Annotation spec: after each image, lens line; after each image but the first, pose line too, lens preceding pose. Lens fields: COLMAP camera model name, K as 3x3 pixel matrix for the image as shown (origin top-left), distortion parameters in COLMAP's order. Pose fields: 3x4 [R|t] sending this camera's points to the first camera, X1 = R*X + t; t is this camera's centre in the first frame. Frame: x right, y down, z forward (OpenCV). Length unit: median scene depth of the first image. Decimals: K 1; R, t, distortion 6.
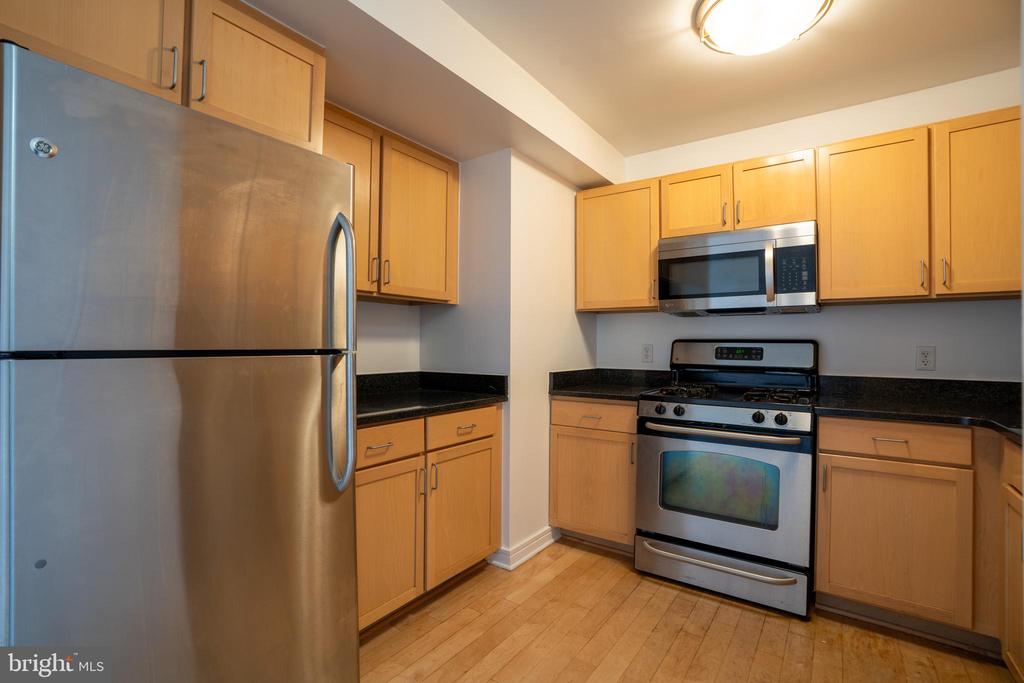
lens RADIAL K [[470.1, 0, 509.9], [0, 470.1, 341.3], [0, 0, 1]] dist [-0.065931, 0.020702]
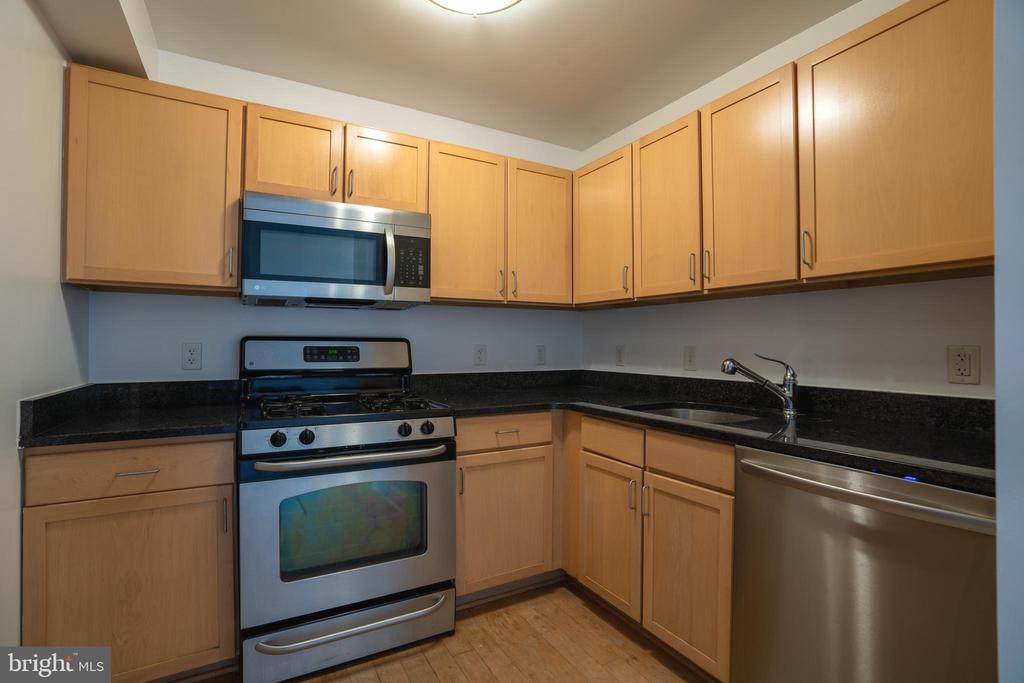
lens RADIAL K [[470.1, 0, 513.8], [0, 470.1, 340.2], [0, 0, 1]] dist [-0.065931, 0.020702]
pose [[0.423052, 0.001432, 0.906104, -0.140472], [-0.007154, 0.999973, 0.001760, -0.002273], [-0.906077, -0.007227, 0.423050, 0.401233]]
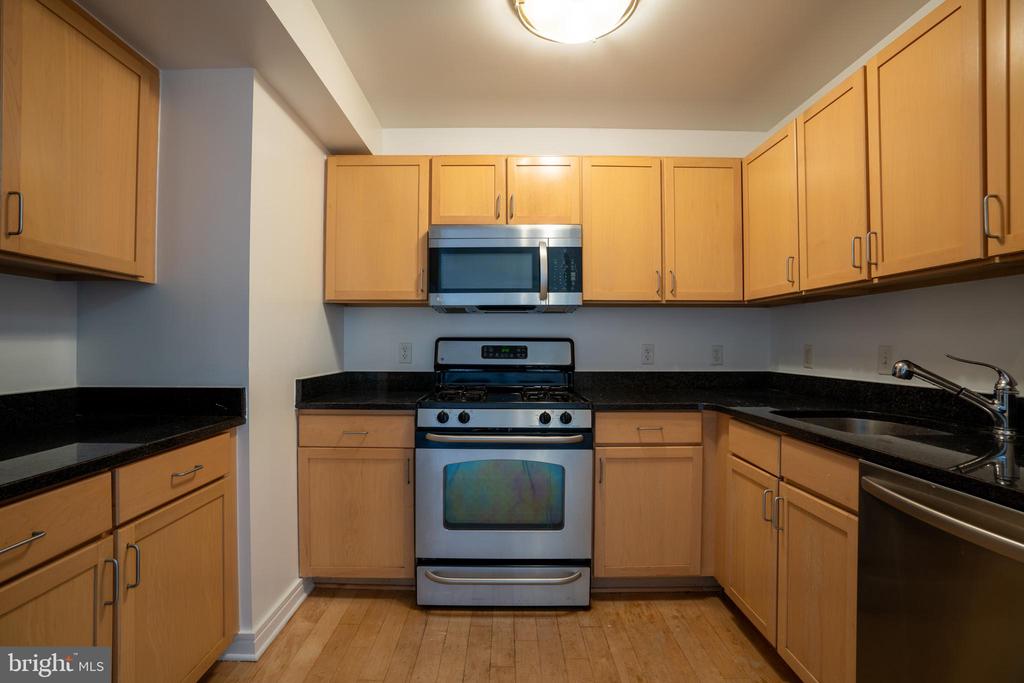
lens RADIAL K [[470.1, 0, 511.5], [0, 470.1, 341.8], [0, 0, 1]] dist [-0.065931, 0.020702]
pose [[0.810170, -0.001575, 0.586193, -0.088116], [-0.001250, 0.999989, 0.004415, 0.000226], [-0.586194, -0.004310, 0.810159, 0.210039]]
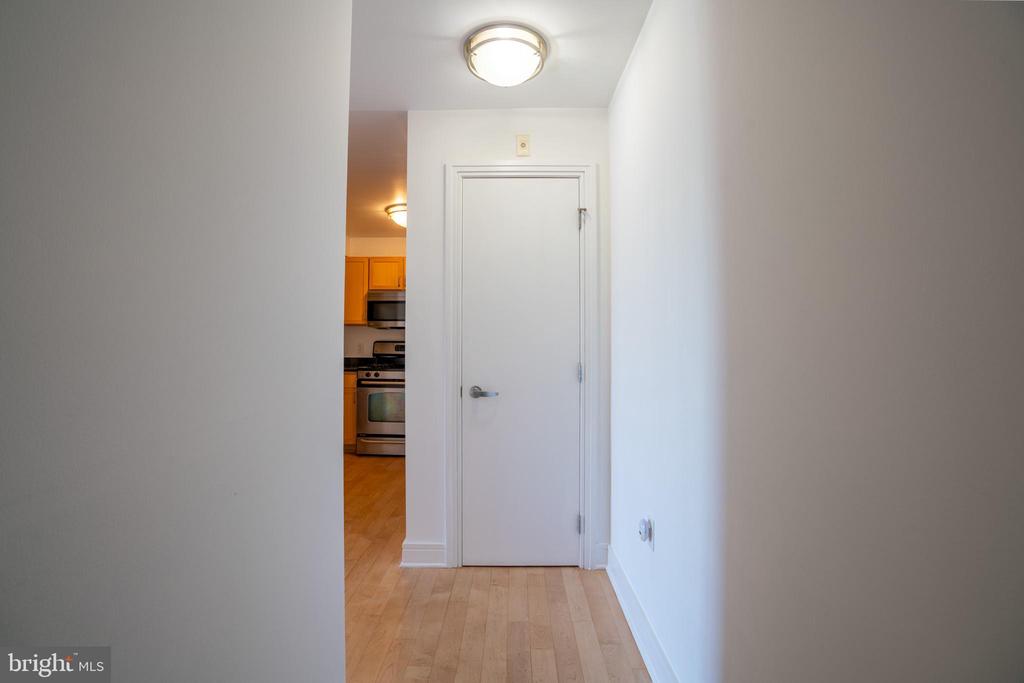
lens RADIAL K [[470.1, 0, 512.4], [0, 470.1, 340.8], [0, 0, 1]] dist [-0.065931, 0.020702]
pose [[0.814544, 0.005057, 0.580080, -0.372353], [-0.008304, 0.999961, 0.002943, -0.018974], [-0.580043, -0.007214, 0.814554, -1.100143]]
